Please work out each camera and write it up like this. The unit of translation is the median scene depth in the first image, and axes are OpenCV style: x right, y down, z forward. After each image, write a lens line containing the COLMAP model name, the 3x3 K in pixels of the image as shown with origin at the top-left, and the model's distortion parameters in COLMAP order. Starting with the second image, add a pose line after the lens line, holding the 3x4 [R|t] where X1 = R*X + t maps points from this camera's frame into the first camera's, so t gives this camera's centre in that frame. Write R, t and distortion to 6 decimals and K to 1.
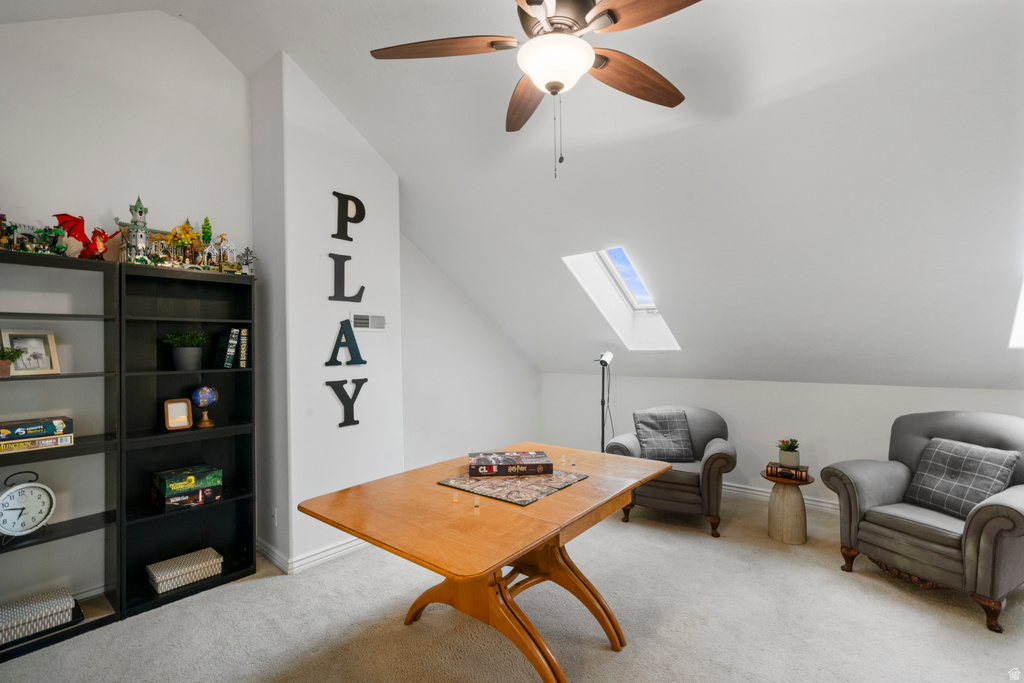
lens RADIAL K [[468.4, 0, 519.4], [0, 468.4, 344.1], [0, 0, 1]] dist [-0.005037, 0.000746]
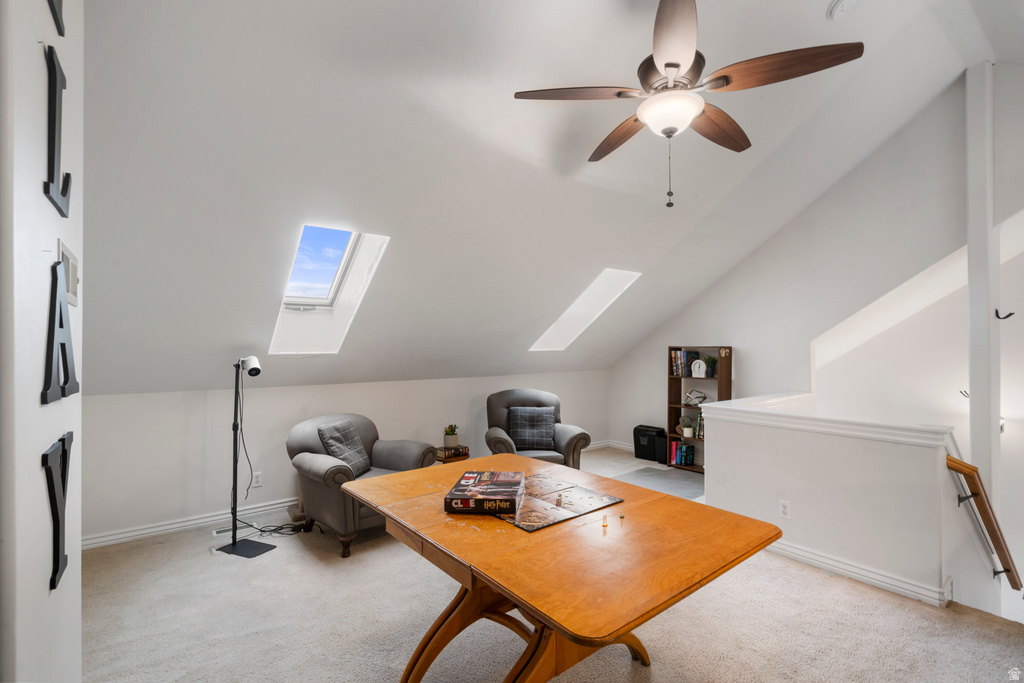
lens RADIAL K [[468.4, 0, 518.5], [0, 468.4, 341.0], [0, 0, 1]] dist [-0.005037, 0.000746]
pose [[0.210719, 0.021652, 0.977307, -0.618983], [-0.002771, 0.999764, -0.021552, 0.008250], [-0.977543, 0.001833, 0.210729, 0.586699]]
